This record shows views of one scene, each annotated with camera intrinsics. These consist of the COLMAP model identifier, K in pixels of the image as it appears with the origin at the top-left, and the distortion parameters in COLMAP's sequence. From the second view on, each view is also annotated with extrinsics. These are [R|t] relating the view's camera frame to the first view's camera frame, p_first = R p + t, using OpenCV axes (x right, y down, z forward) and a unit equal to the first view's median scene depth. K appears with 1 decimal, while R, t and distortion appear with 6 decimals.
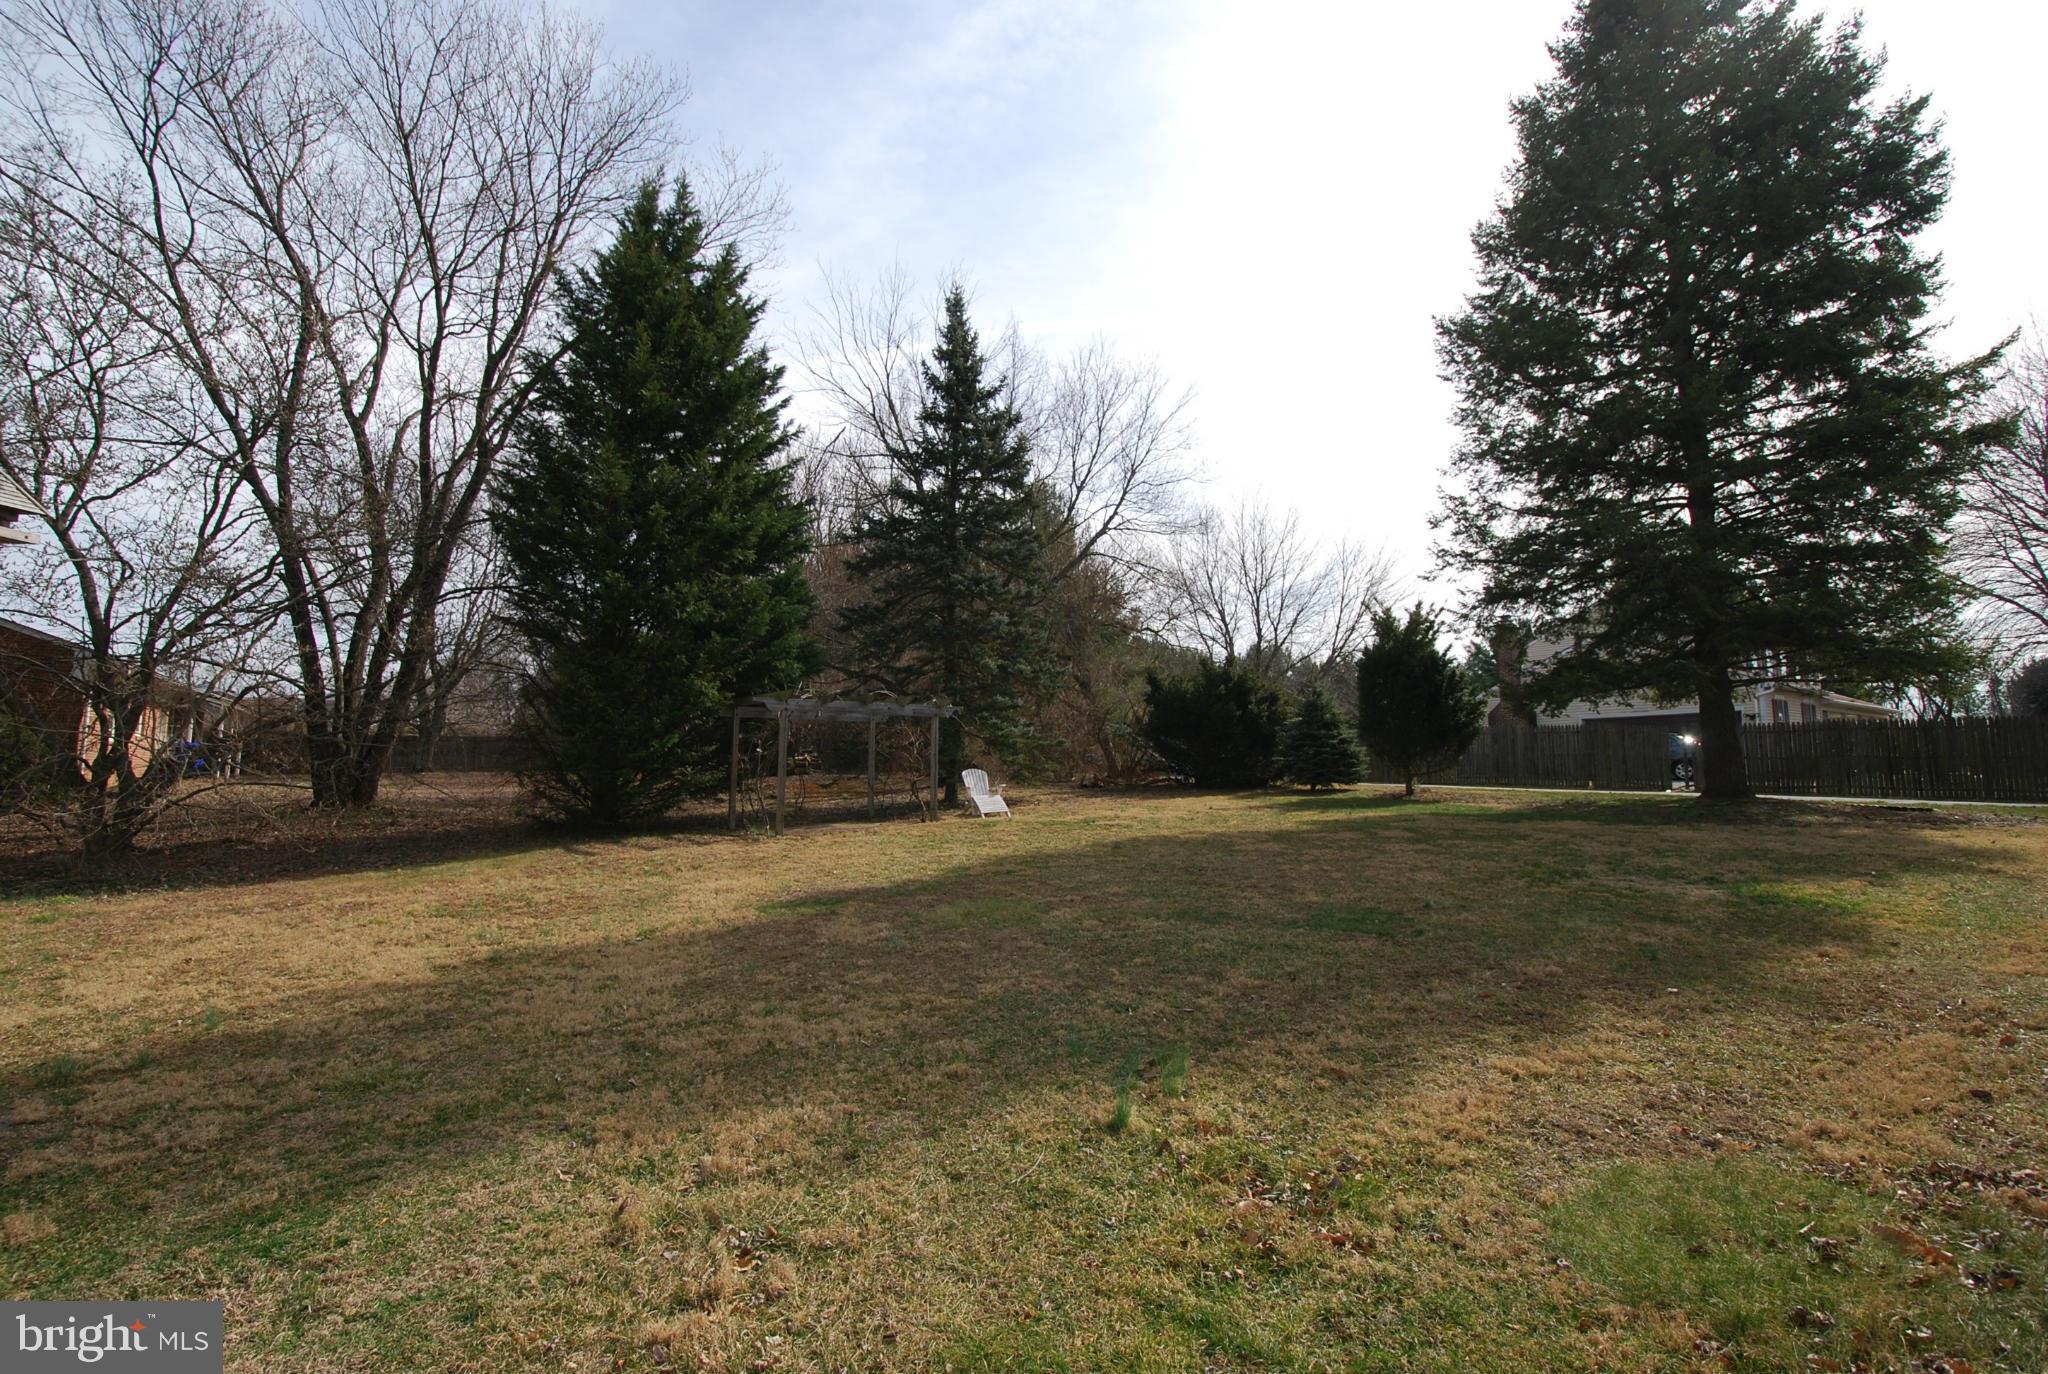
lens RADIAL K [[900.8, 0, 1011.8], [0, 900.8, 675.2], [0, 0, 1]] dist [0.015001, -0.019940]
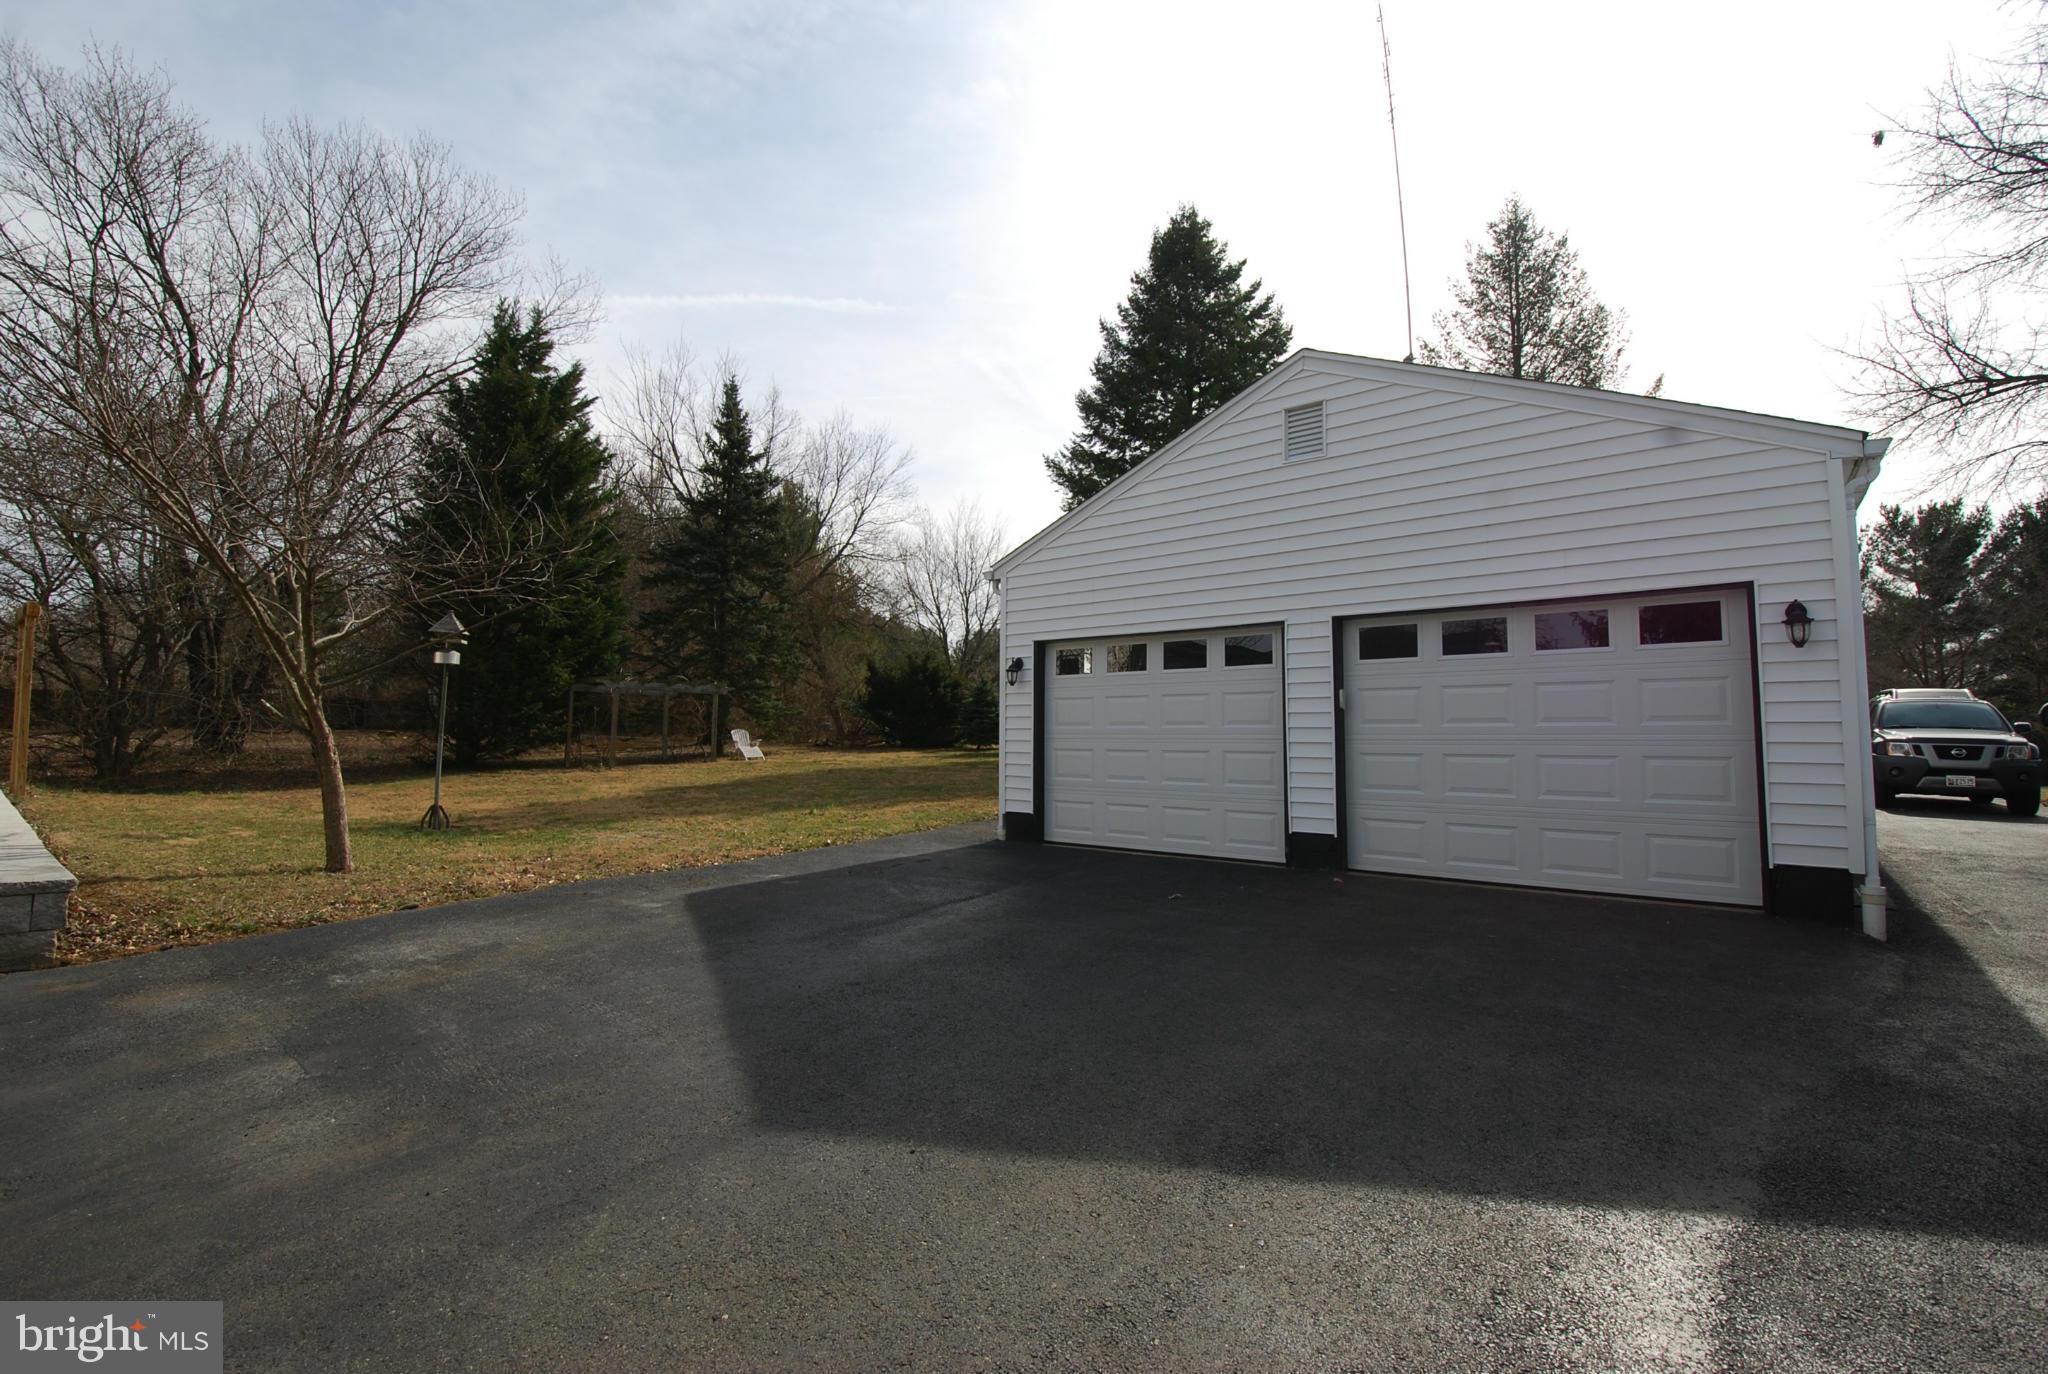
lens RADIAL K [[900.8, 0, 1011.8], [0, 900.8, 675.2], [0, 0, 1]] dist [0.015001, -0.019940]
pose [[0.959901, 0.030226, 0.278705, -0.023615], [-0.039357, 0.998854, 0.027225, -0.035176], [-0.277563, -0.037102, 0.959991, -0.449346]]
